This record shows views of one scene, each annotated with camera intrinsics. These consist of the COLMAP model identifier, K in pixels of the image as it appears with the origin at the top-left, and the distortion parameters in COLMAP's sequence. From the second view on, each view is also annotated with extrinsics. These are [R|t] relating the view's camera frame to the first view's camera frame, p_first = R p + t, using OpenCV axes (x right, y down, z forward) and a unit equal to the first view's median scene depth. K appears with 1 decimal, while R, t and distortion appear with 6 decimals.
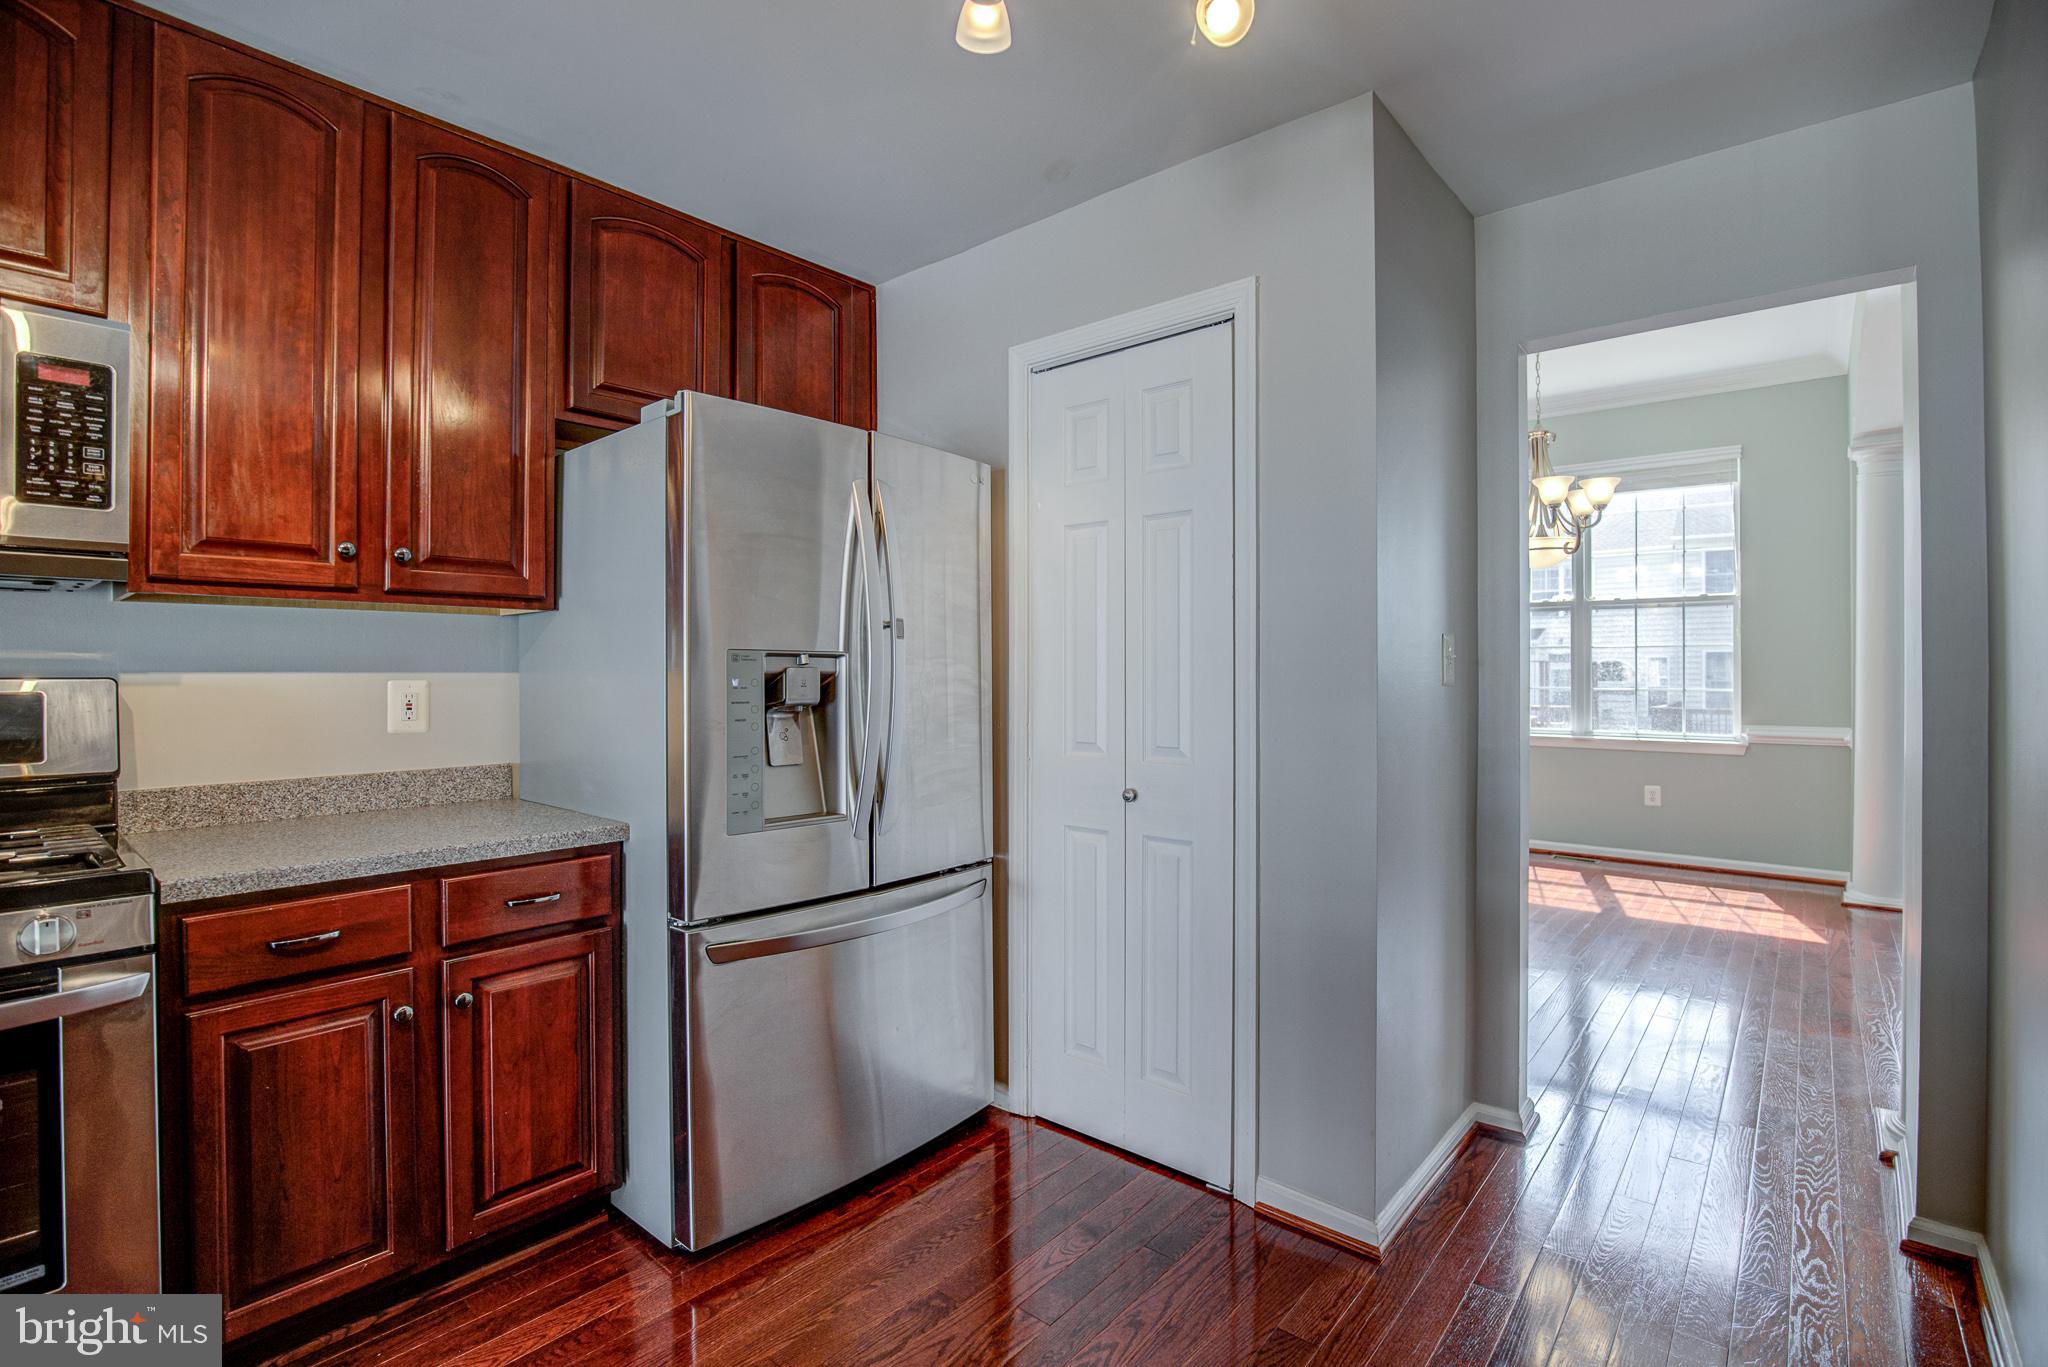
lens RADIAL K [[936.6, 0, 1027.2], [0, 936.6, 678.9], [0, 0, 1]] dist [-0.024313, 0.000829]
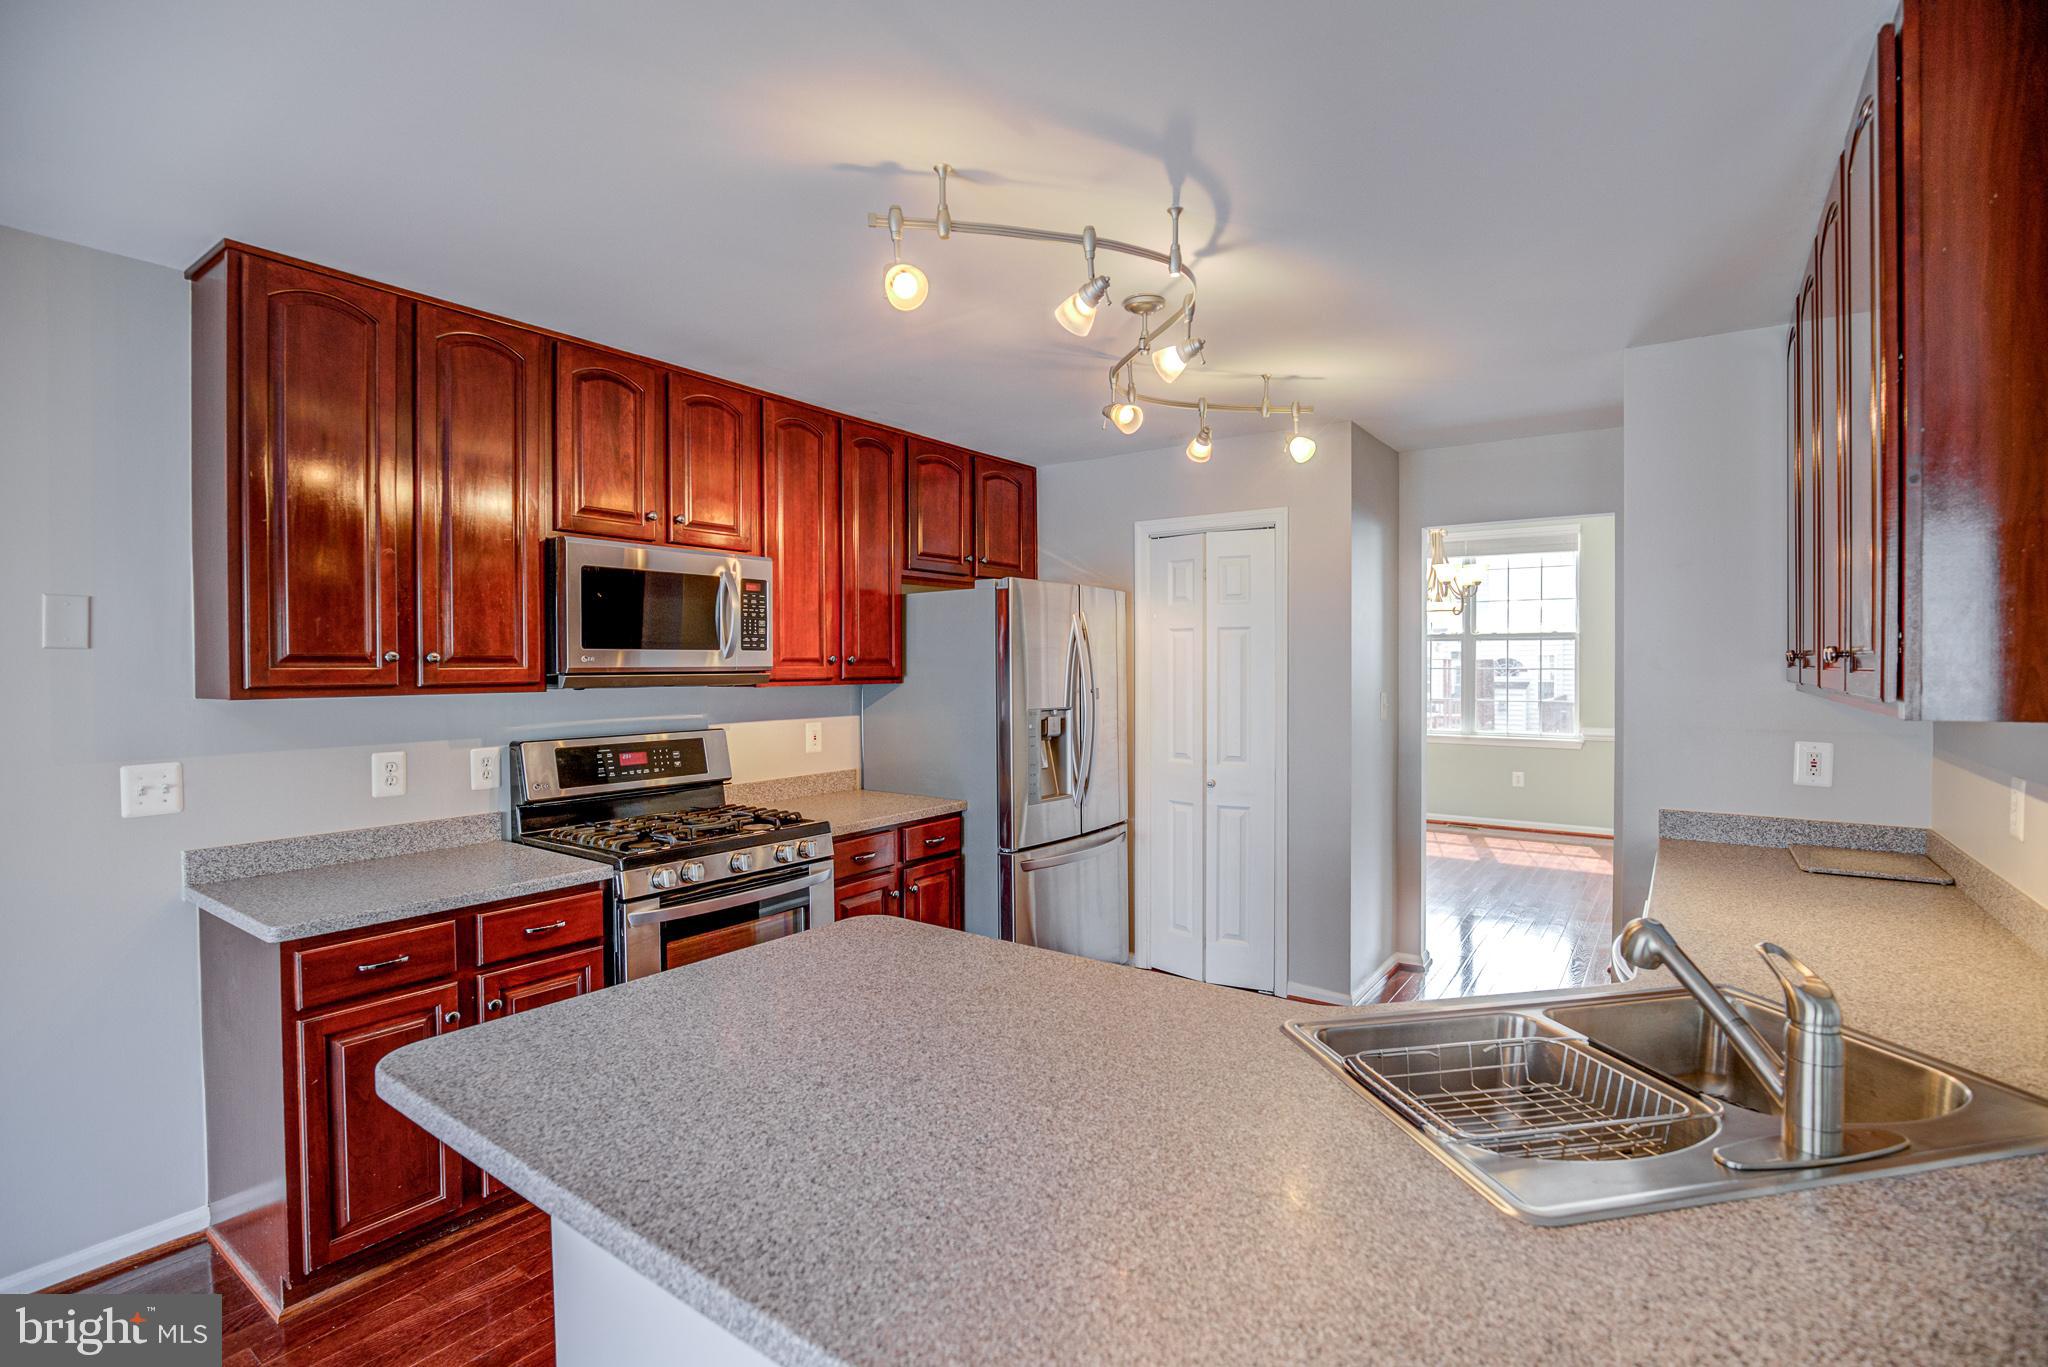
lens RADIAL K [[945.8, 0, 1024.0], [0, 945.8, 683.5], [0, 0, 1]] dist [-0.017870, 0.000280]
pose [[0.996399, -0.004856, 0.084651, -0.414752], [0.003578, 0.999877, 0.015247, -0.096074], [-0.084715, -0.014889, 0.996294, -0.794130]]
